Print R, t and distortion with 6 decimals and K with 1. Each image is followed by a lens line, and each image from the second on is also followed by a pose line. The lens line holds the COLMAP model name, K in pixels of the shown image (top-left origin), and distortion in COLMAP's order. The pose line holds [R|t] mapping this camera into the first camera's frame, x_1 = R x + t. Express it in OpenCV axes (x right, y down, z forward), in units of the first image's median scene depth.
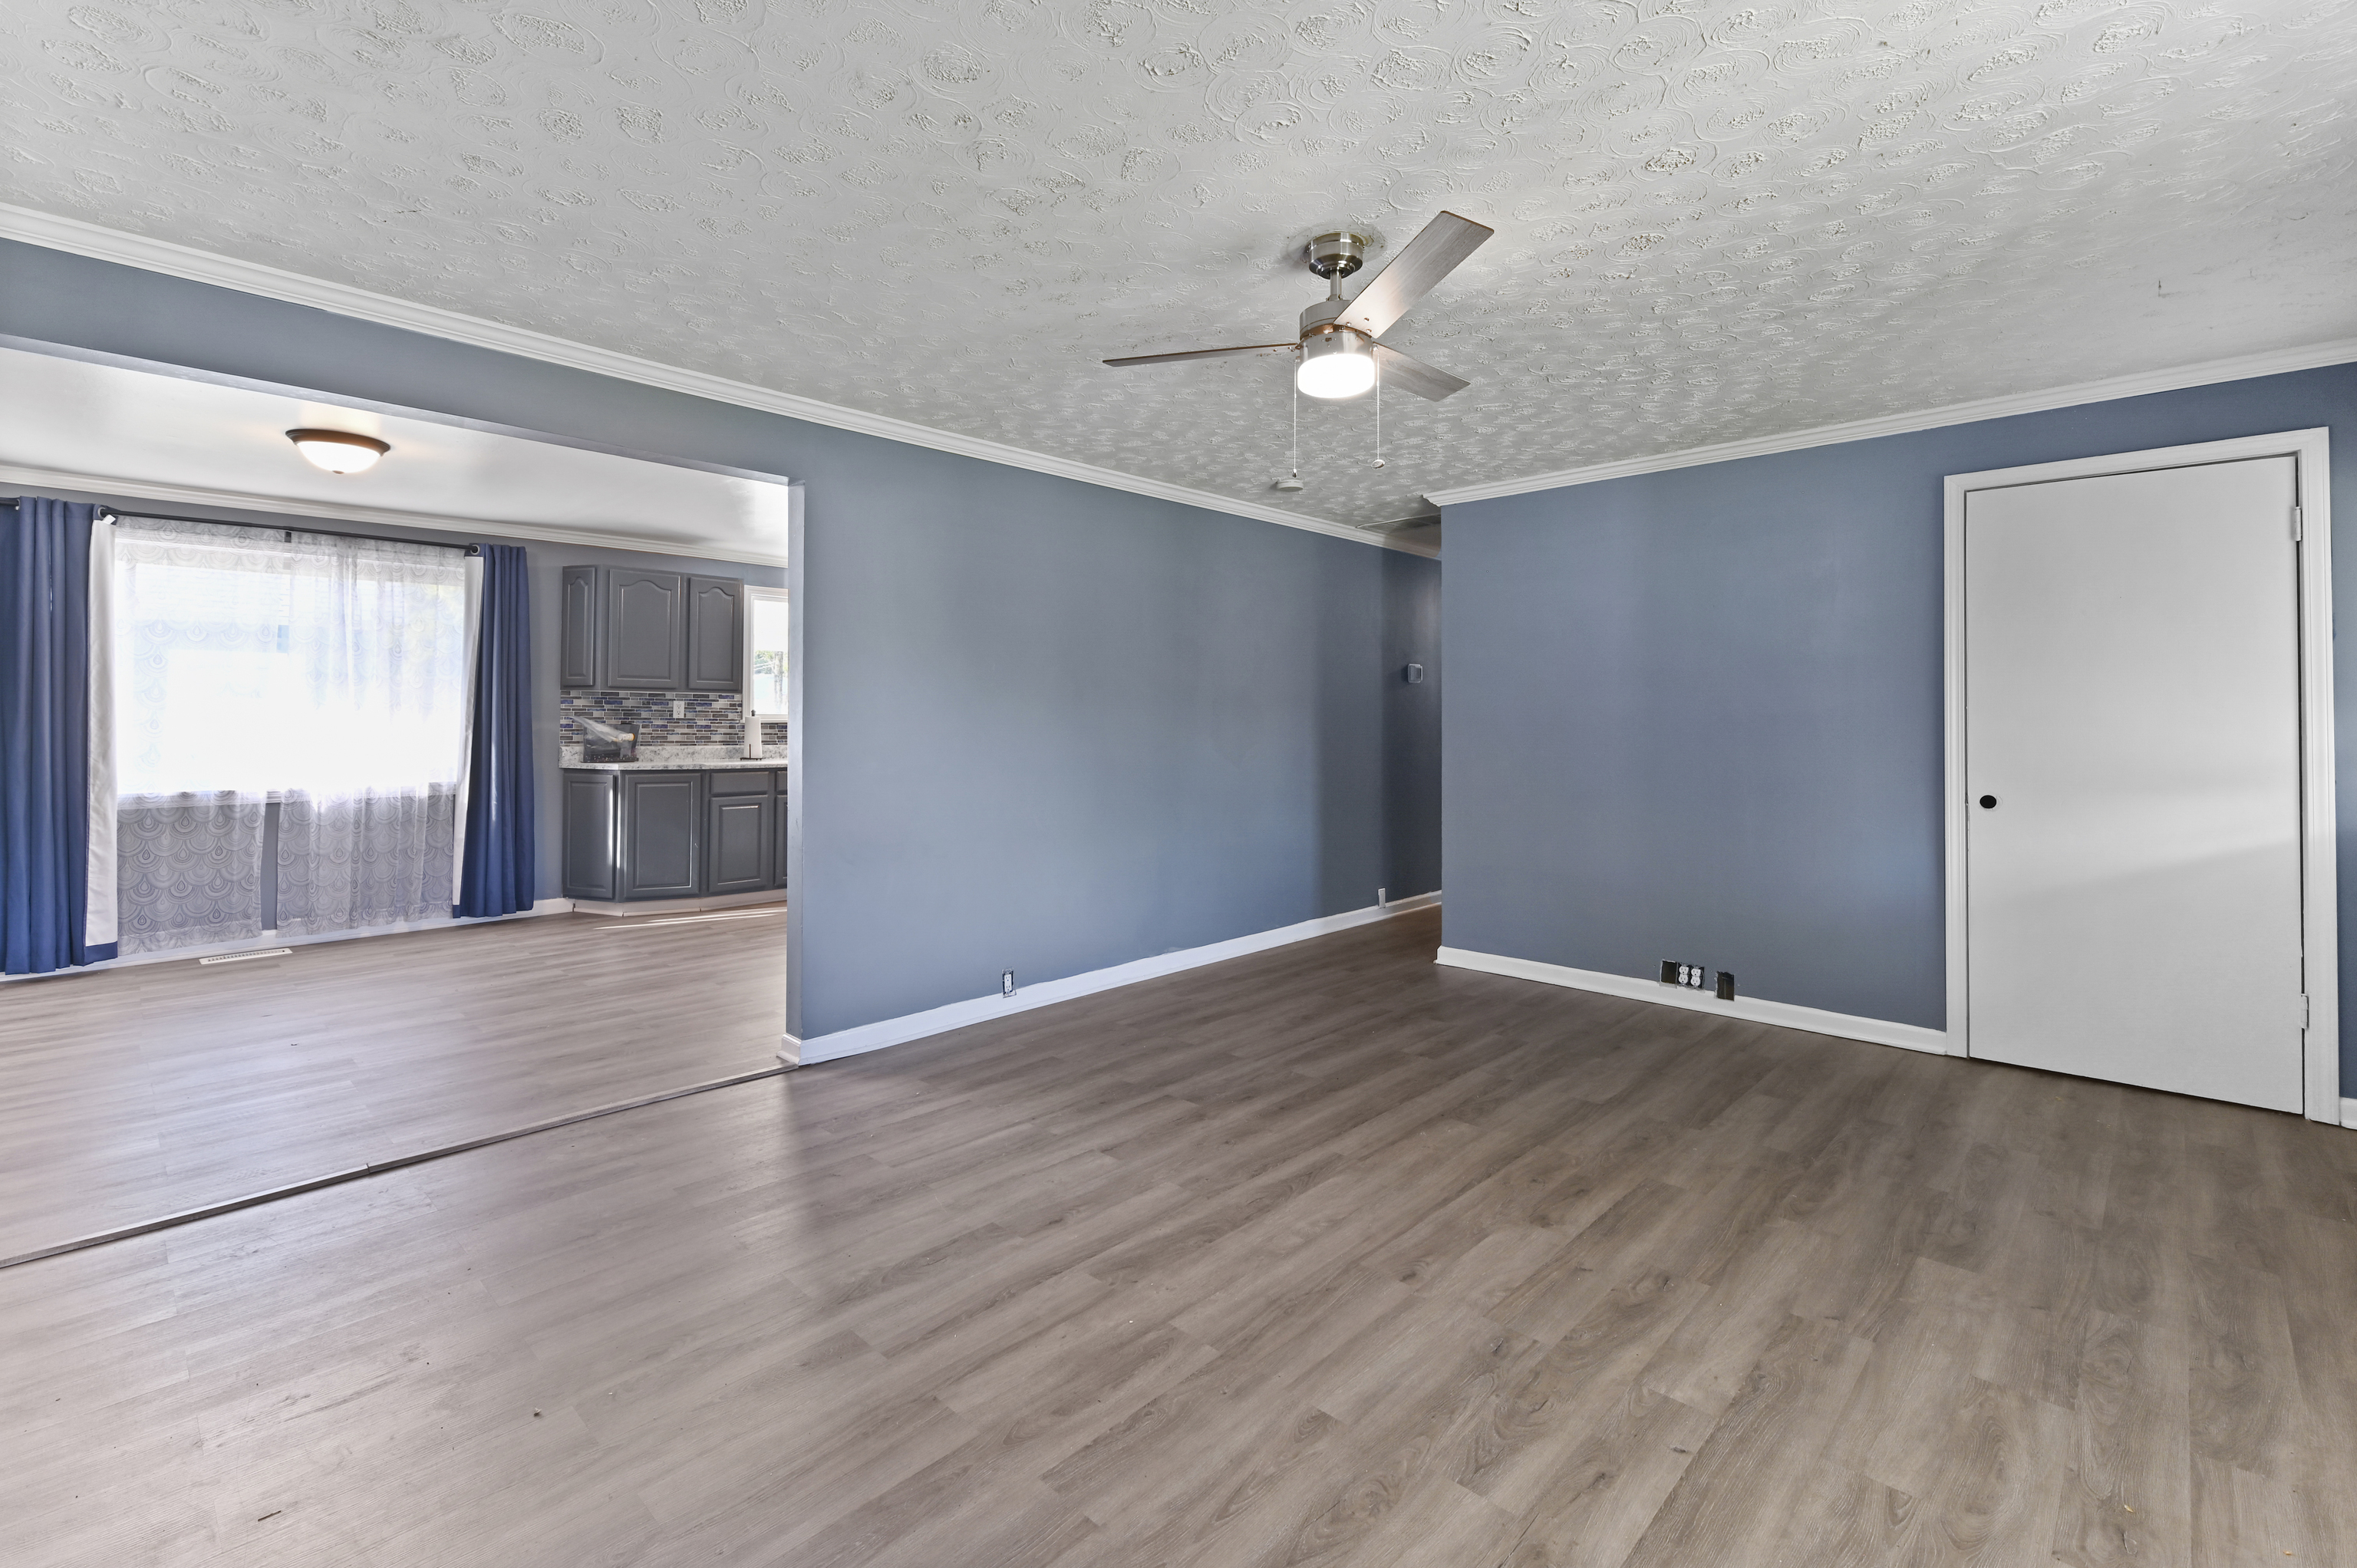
lens RADIAL K [[1032.7, 0, 1161.4], [0, 1032.7, 722.7], [0, 0, 1]] dist [0.019797, -0.008462]
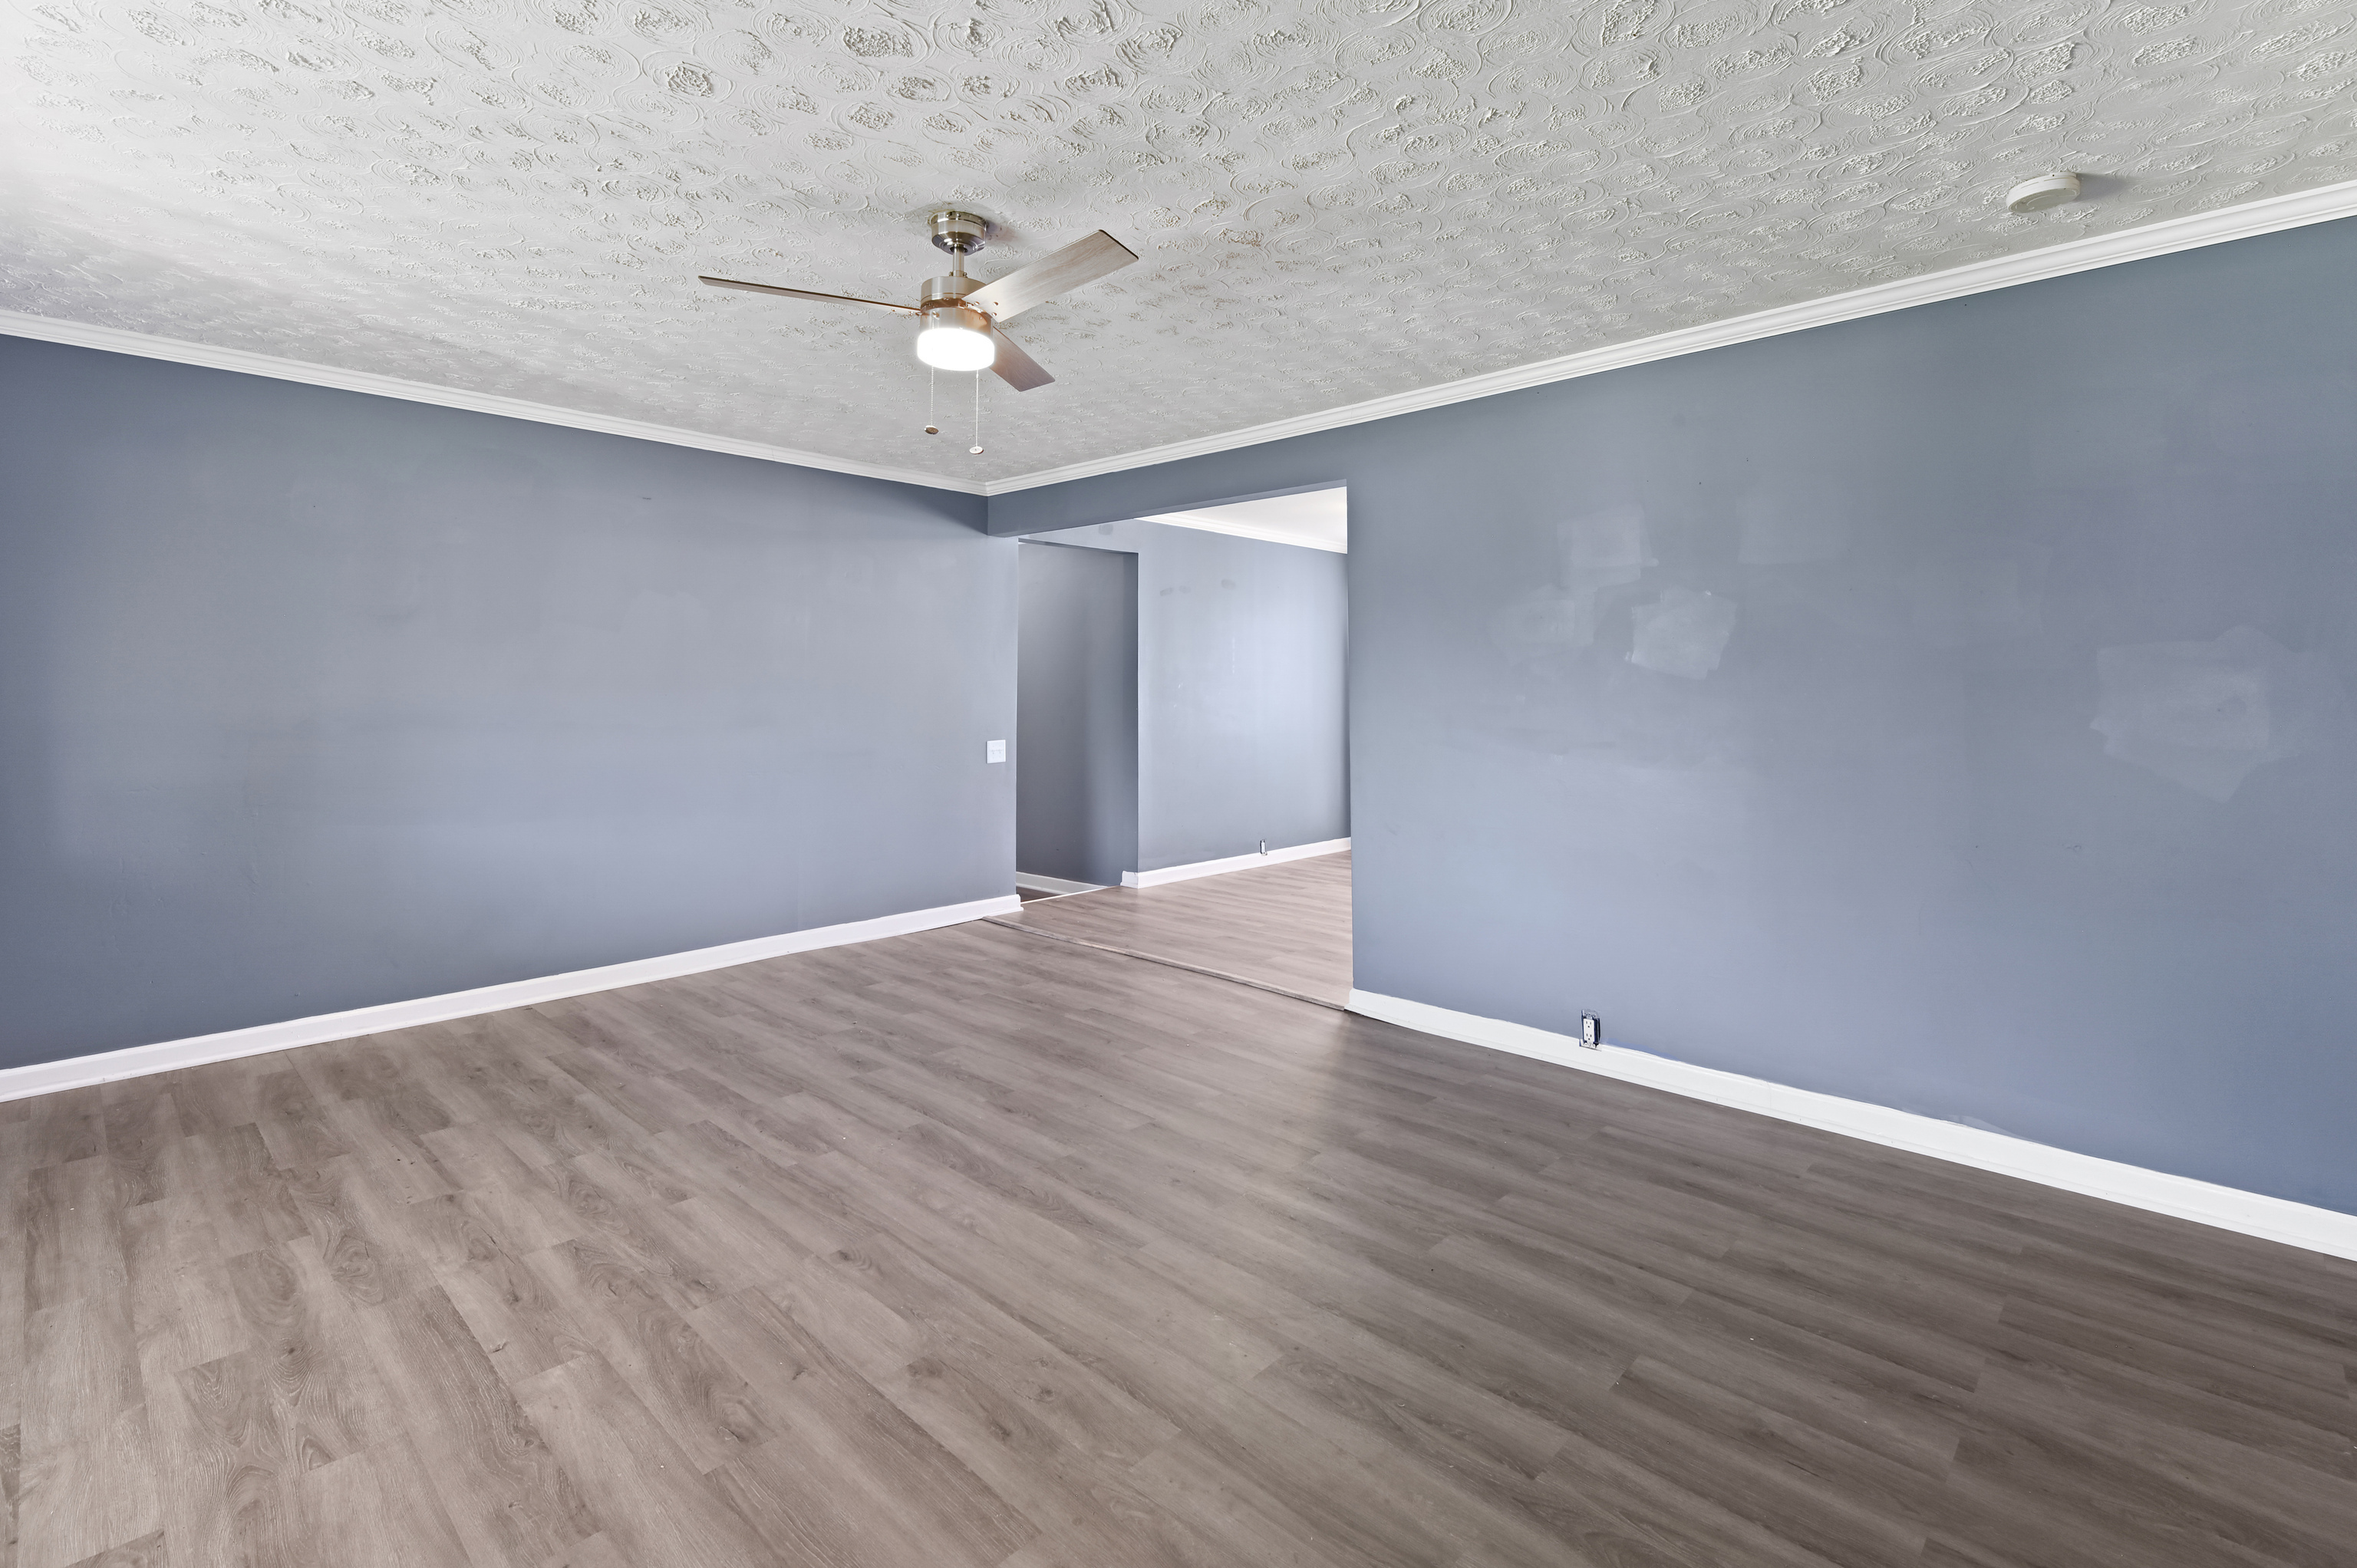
lens RADIAL K [[1045.1, 0, 1141.8], [0, 1045.1, 742.1], [0, 0, 1]] dist [0.017886, -0.007603]
pose [[0.008653, 0.044612, -0.998967, 1.370708], [-0.003450, 0.999000, 0.044584, 0.002583], [0.999957, 0.003060, 0.008798, 1.437569]]
